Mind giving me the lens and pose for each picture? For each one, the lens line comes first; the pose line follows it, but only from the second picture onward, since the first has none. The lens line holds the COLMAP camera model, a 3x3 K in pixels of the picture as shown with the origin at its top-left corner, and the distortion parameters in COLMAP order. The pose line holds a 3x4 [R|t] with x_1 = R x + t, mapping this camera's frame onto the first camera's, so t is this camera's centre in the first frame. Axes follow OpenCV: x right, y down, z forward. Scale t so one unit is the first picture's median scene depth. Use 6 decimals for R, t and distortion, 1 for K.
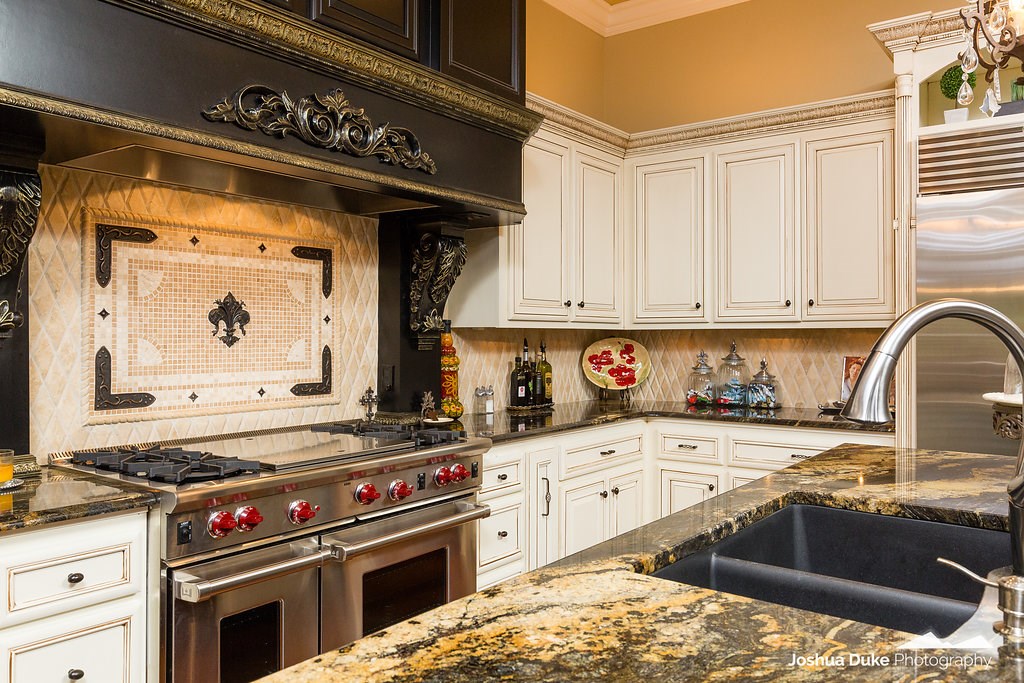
lens RADIAL K [[808.5, 0, 507.2], [0, 808.5, 325.5], [0, 0, 1]] dist [0.003457, -0.000882]
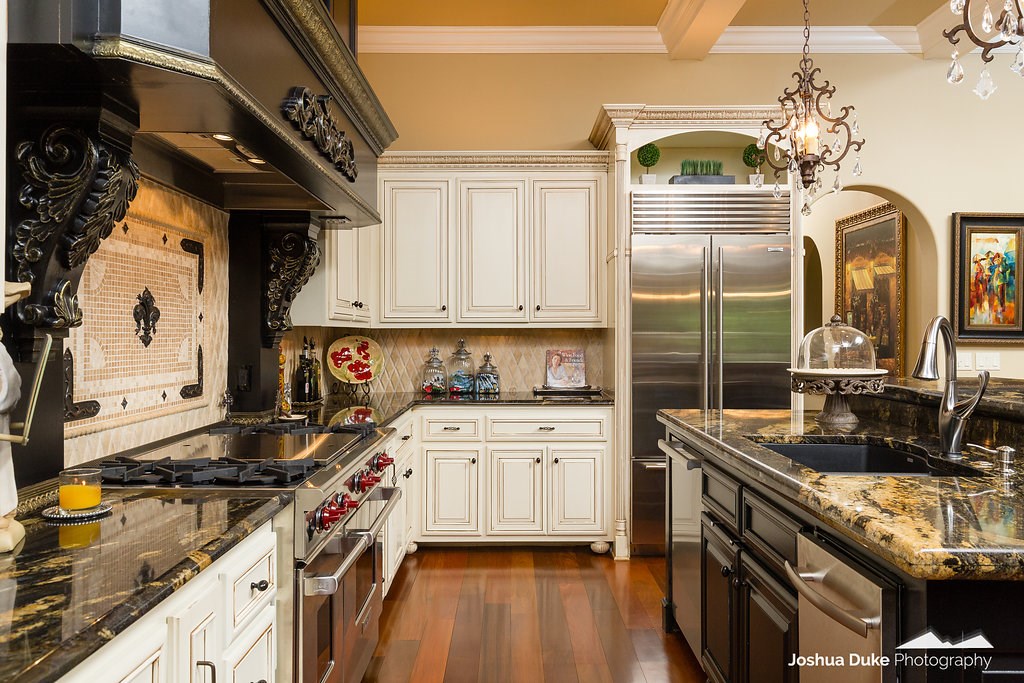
lens RADIAL K [[808.5, 0, 507.2], [0, 808.5, 325.5], [0, 0, 1]] dist [0.003457, -0.000882]
pose [[0.788358, 0.005382, 0.615194, -0.505680], [-0.007479, 0.999972, 0.000836, -0.001235], [-0.615172, -0.005260, 0.788376, 0.032664]]
